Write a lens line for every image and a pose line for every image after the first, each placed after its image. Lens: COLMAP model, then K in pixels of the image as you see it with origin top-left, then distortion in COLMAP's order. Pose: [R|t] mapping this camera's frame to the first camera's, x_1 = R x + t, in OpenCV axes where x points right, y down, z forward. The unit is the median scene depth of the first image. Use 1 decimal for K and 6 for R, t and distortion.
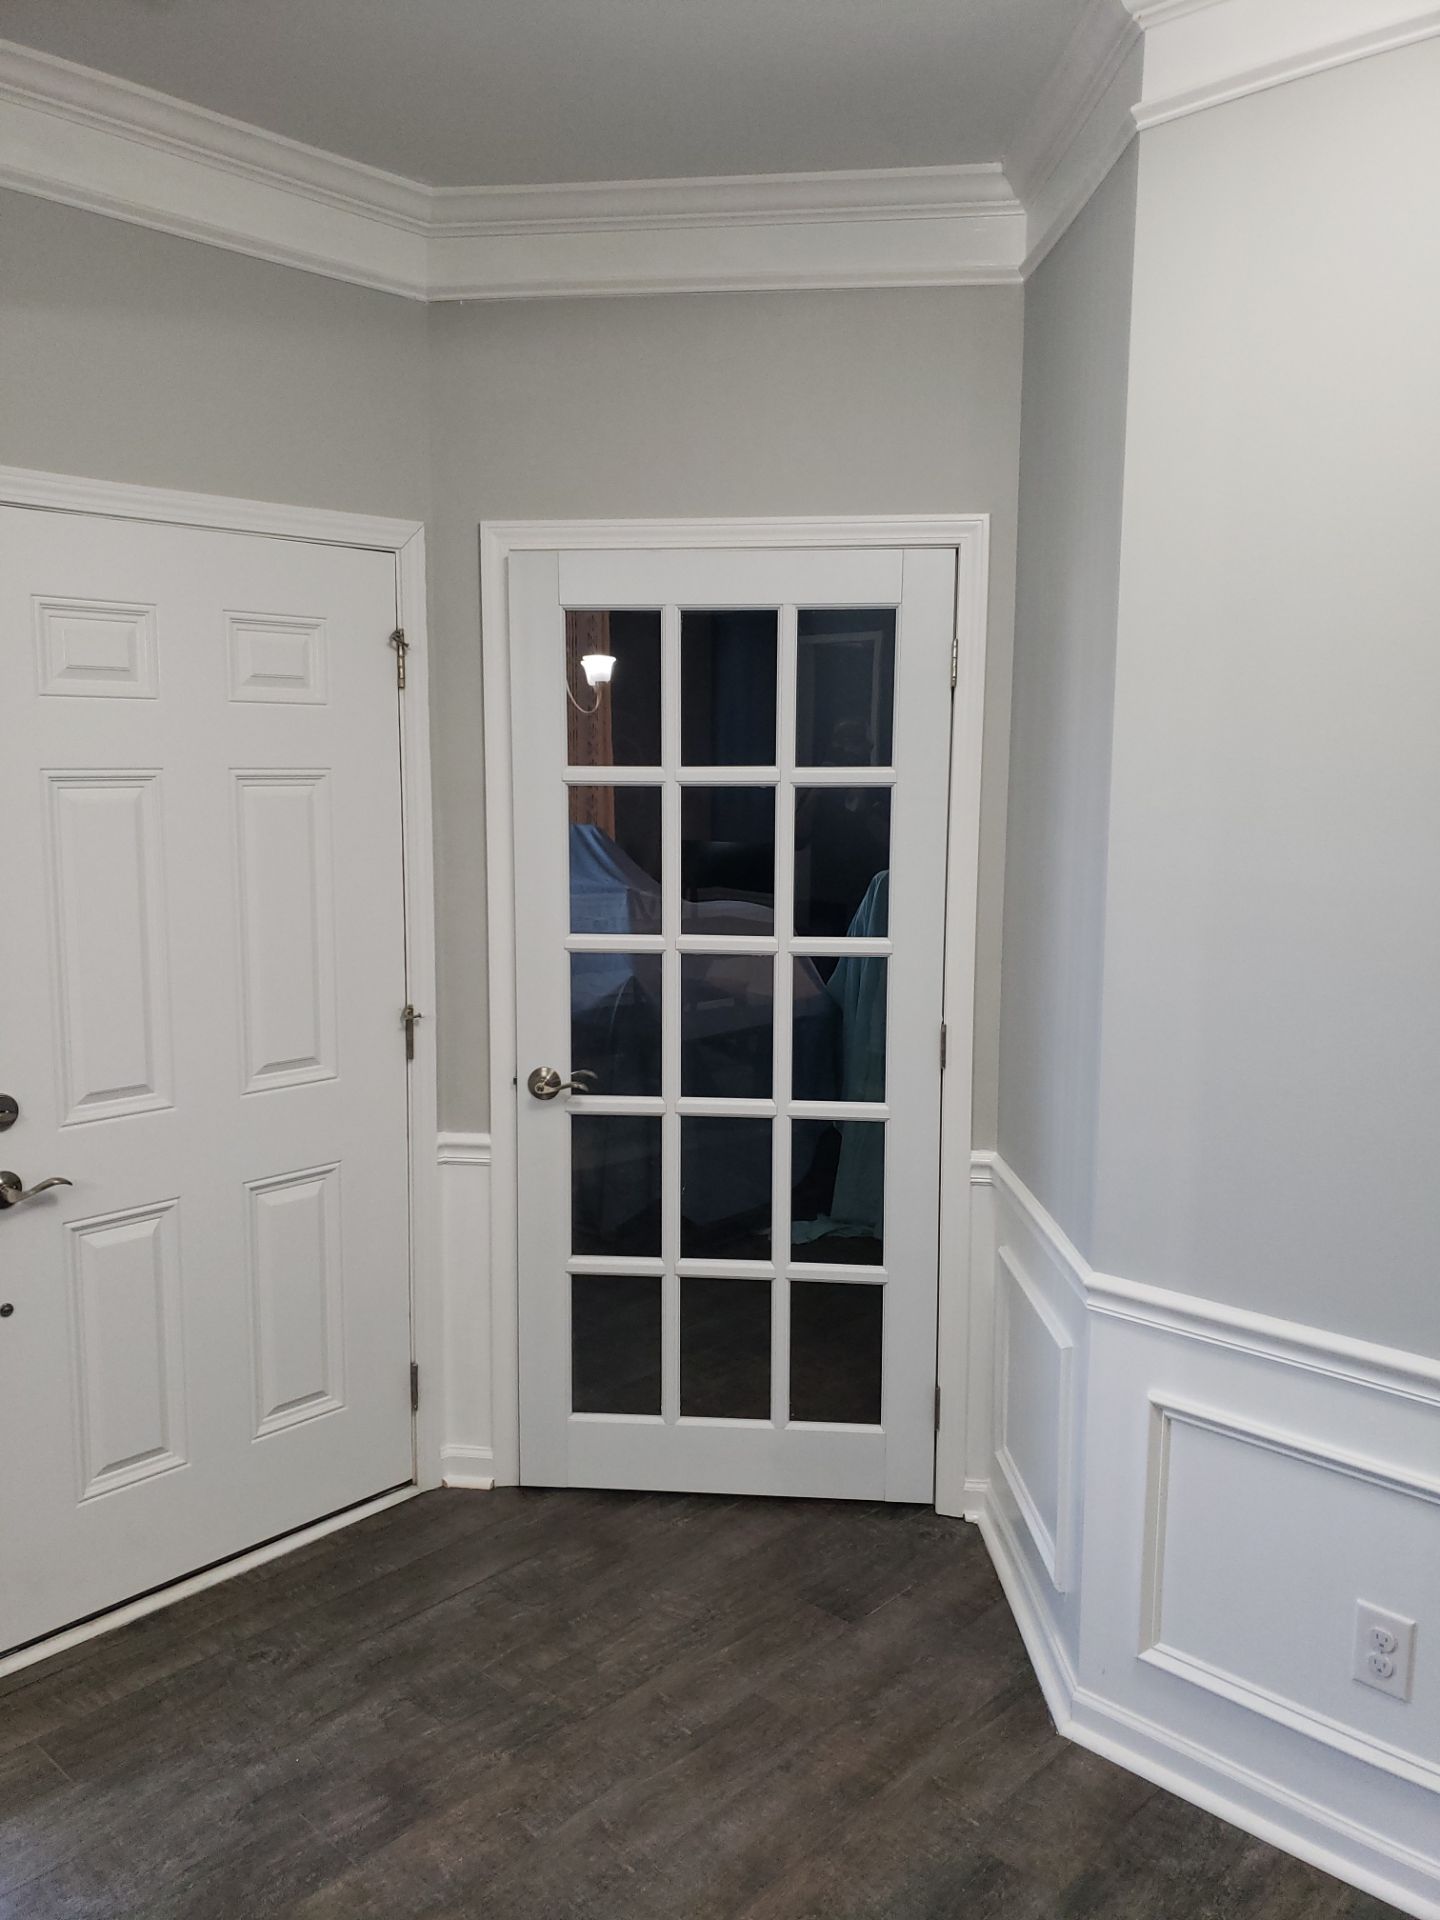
lens RADIAL K [[1536.8, 0, 720.0], [0, 1536.8, 960.0], [0, 0, 1]] dist [0.039988, 0.004517]
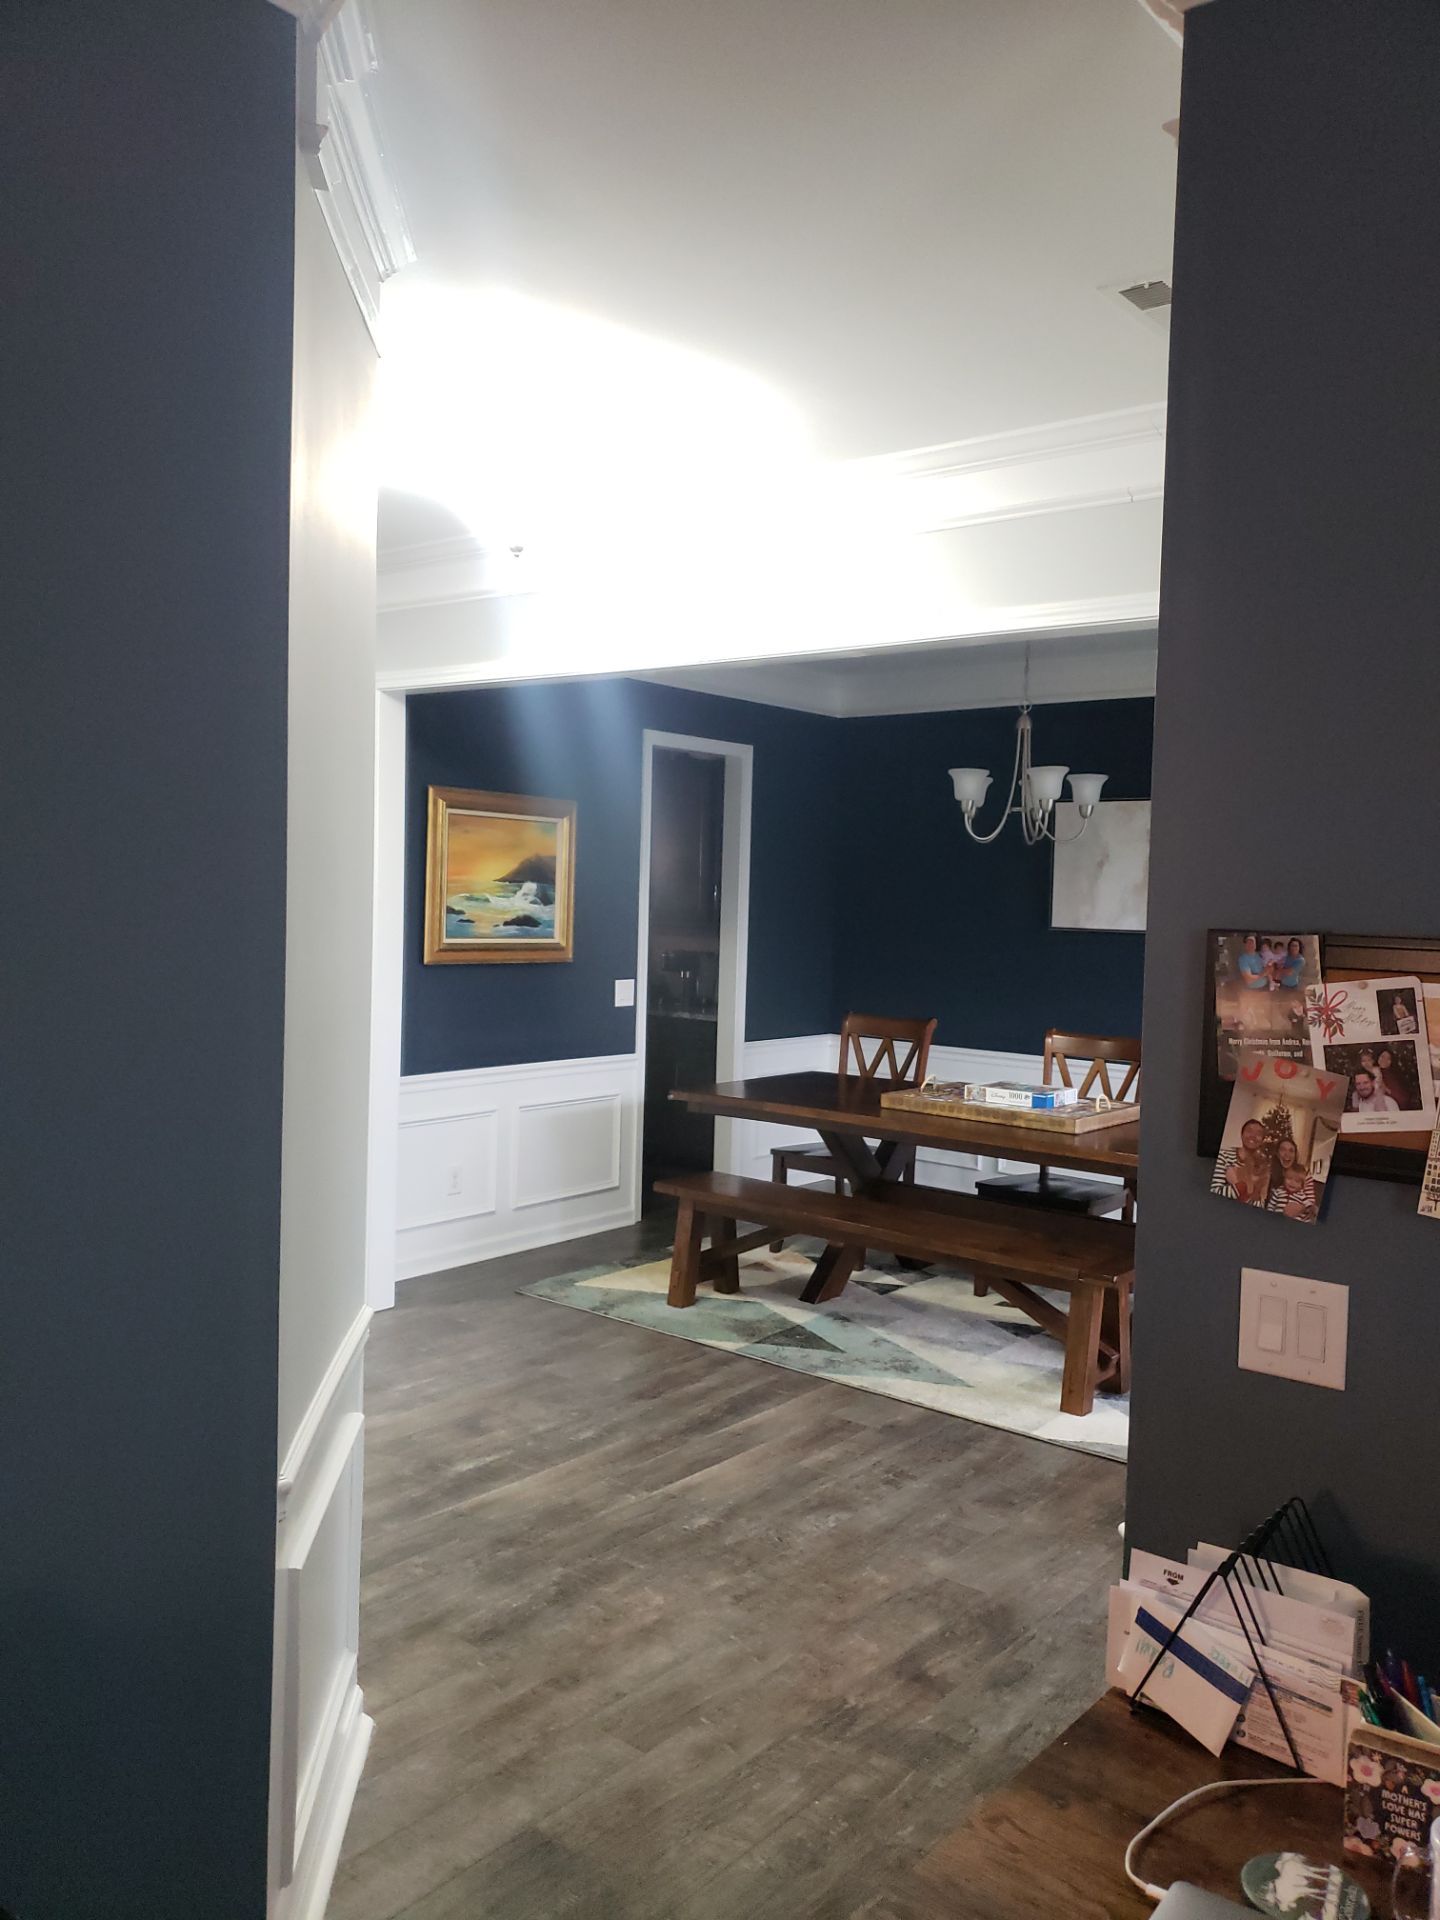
lens RADIAL K [[1536.3, 0, 720.0], [0, 1536.3, 960.0], [0, 0, 1]] dist [0.029623, 0.001669]
pose [[-0.997719, -0.028123, -0.061359, 0.047018], [-0.038800, 0.982821, 0.180439, -0.230541], [0.055230, 0.182409, -0.981670, 1.802743]]
